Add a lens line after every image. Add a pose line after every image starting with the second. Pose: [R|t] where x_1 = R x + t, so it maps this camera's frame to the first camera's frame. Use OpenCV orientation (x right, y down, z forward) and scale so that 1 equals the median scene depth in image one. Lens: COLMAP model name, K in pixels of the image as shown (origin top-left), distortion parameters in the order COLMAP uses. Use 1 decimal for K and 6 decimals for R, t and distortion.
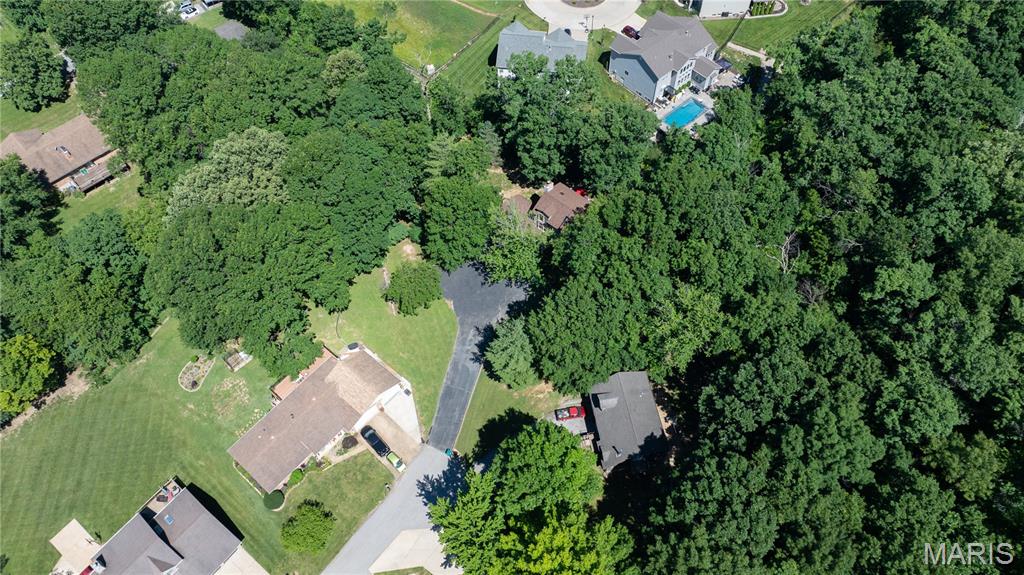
lens RADIAL K [[727.9, 0, 515.5], [0, 727.9, 289.1], [0, 0, 1]] dist [-0.015369, 0.005285]
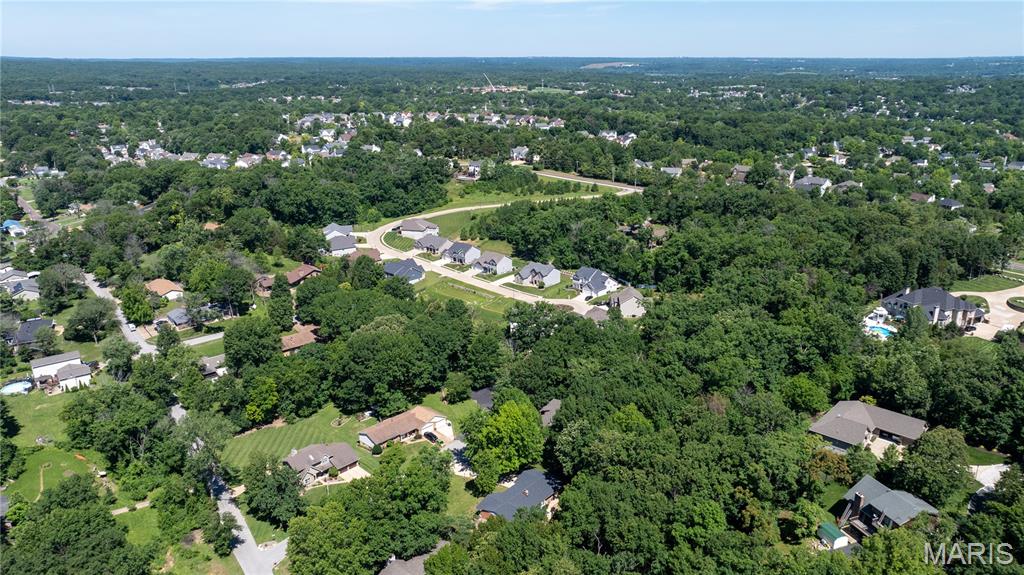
lens RADIAL K [[727.9, 0, 511.6], [0, 727.9, 287.5], [0, 0, 1]] dist [-0.015369, 0.005285]
pose [[0.996777, 0.031467, -0.073798, 0.150239], [-0.070586, 0.781184, -0.620298, 1.050674], [0.038131, 0.623508, 0.780887, -0.743314]]
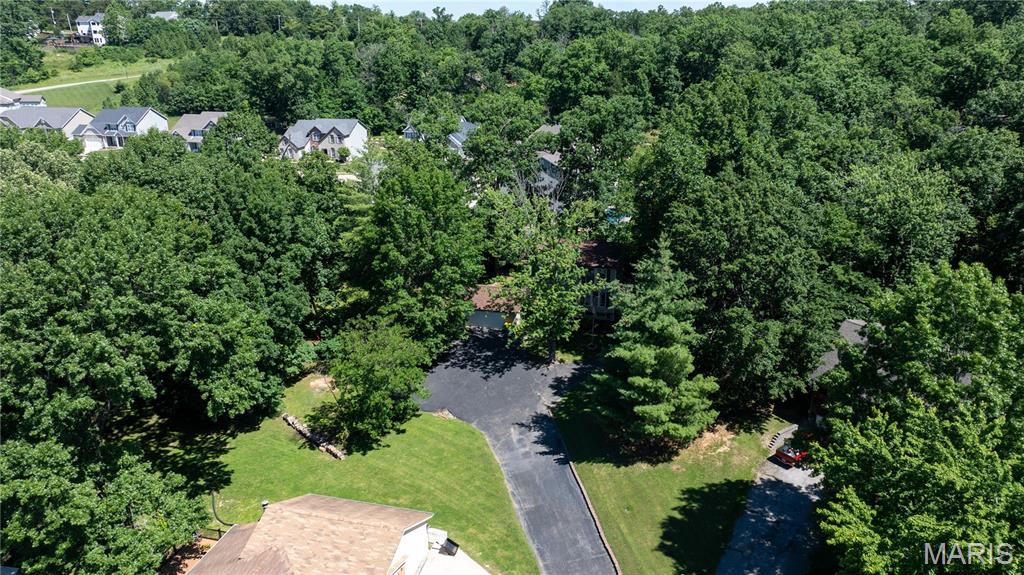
lens RADIAL K [[727.9, 0, 518.1], [0, 727.9, 288.0], [0, 0, 1]] dist [-0.015369, 0.005285]
pose [[0.896677, -0.136889, 0.420990, -0.266460], [0.363920, 0.769417, -0.524938, 0.258405], [-0.252059, 0.623906, 0.739735, 0.595844]]
